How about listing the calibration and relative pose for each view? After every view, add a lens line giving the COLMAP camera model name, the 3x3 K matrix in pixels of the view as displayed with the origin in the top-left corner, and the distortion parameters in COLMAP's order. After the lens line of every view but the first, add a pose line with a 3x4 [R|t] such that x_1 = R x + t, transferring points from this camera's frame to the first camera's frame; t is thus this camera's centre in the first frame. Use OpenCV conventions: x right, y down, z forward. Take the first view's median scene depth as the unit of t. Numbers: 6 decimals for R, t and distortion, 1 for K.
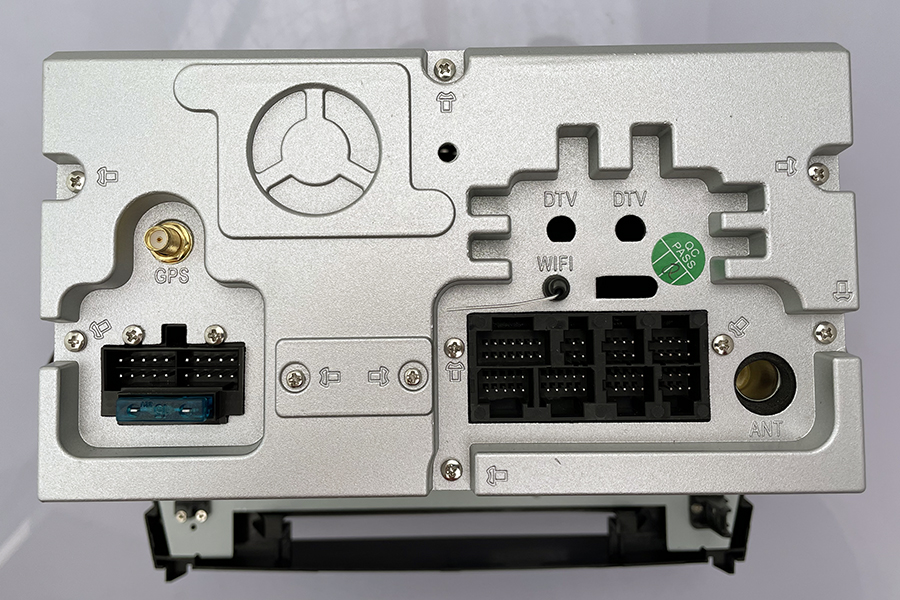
lens RADIAL K [[685.0, 0, 453.3], [0, 685.0, 331.5], [0, 0, 1]] dist [0.009041, -0.001940]
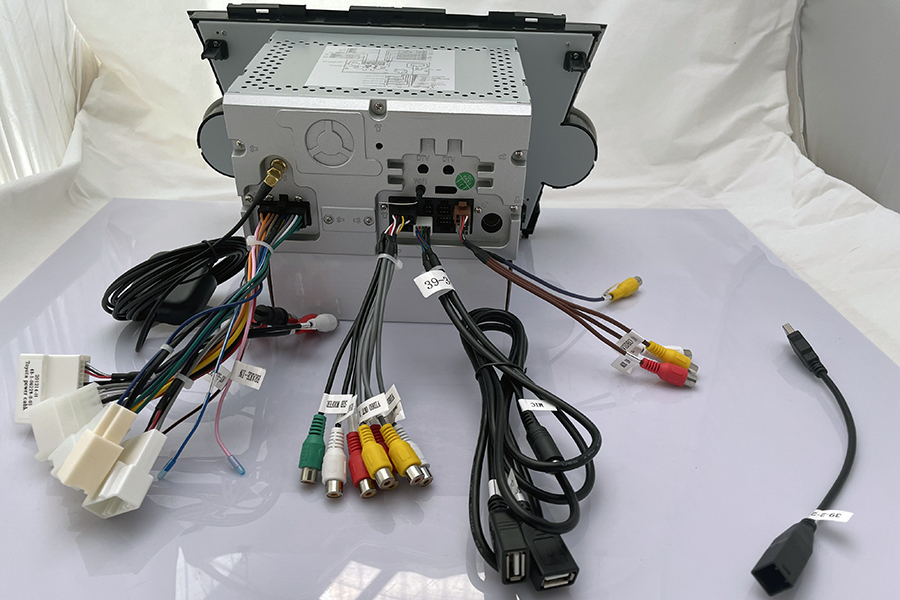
lens RADIAL K [[685.0, 0, 453.3], [0, 685.0, 331.5], [0, 0, 1]] dist [0.009041, -0.001940]
pose [[0.998994, 0.035375, 0.027567, 0.226999], [-0.044833, 0.771650, 0.634465, -1.381676], [0.001172, -0.635062, 0.772460, -1.500462]]
